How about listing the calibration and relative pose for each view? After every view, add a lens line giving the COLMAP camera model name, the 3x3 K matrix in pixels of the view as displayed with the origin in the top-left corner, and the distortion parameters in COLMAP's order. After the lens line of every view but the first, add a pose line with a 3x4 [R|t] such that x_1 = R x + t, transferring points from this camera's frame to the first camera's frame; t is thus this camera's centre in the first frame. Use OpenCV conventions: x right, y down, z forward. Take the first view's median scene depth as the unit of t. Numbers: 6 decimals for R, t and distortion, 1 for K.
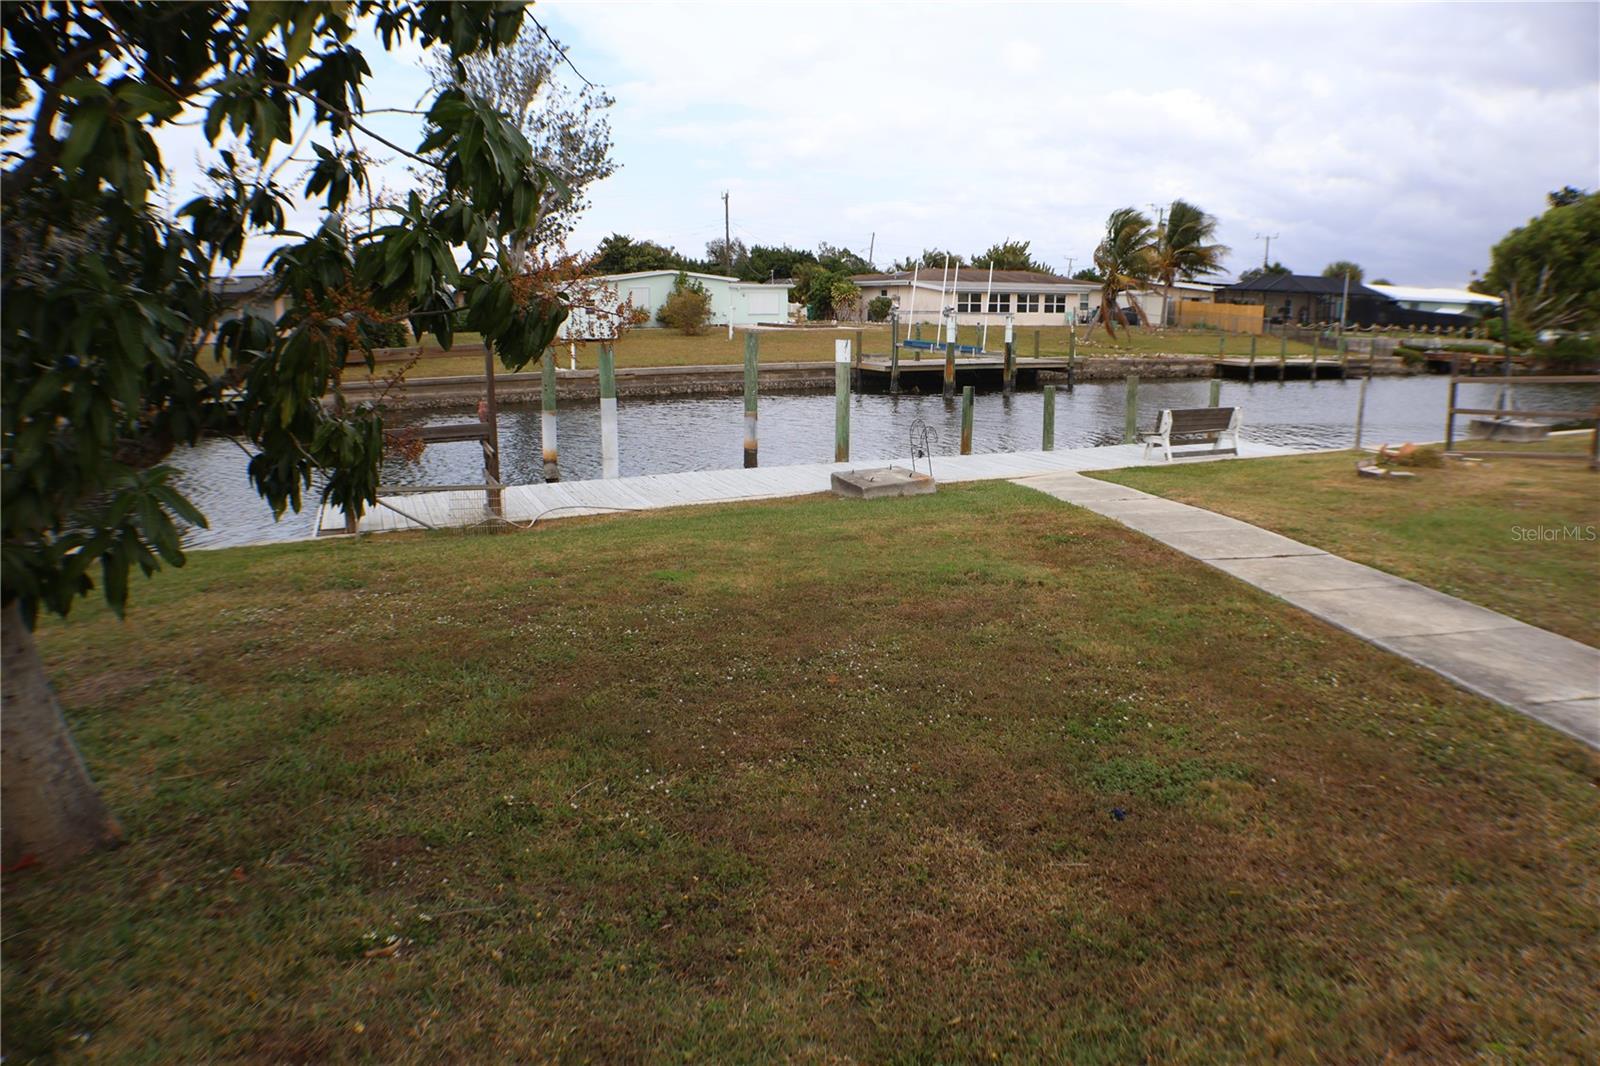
lens RADIAL K [[1054.1, 0, 802.8], [0, 1054.1, 546.2], [0, 0, 1]] dist [-0.157251, 0.043834]
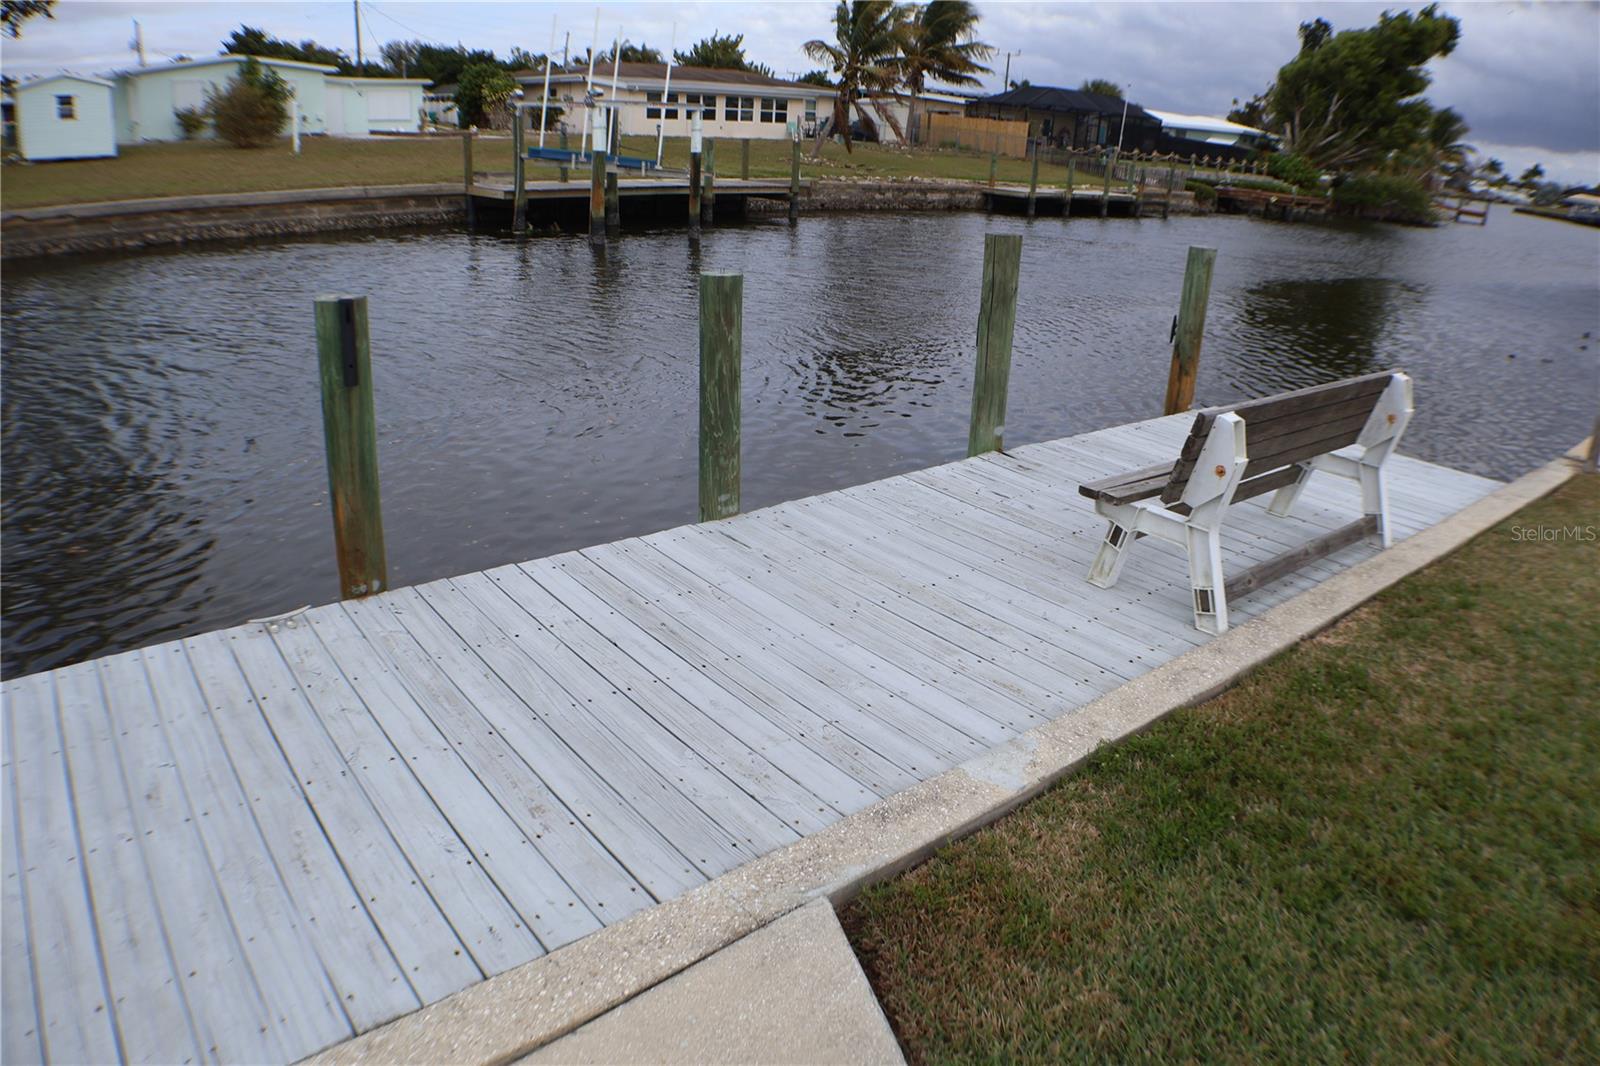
lens RADIAL K [[1041.8, 0, 800.0], [0, 1041.8, 533.0], [0, 0, 1]] dist [-0.165964, 0.032015]
pose [[0.966841, -0.052571, 0.249911, 0.057008], [0.013213, 0.987569, 0.156630, -0.040161], [-0.255038, -0.148135, 0.955516, 0.226551]]
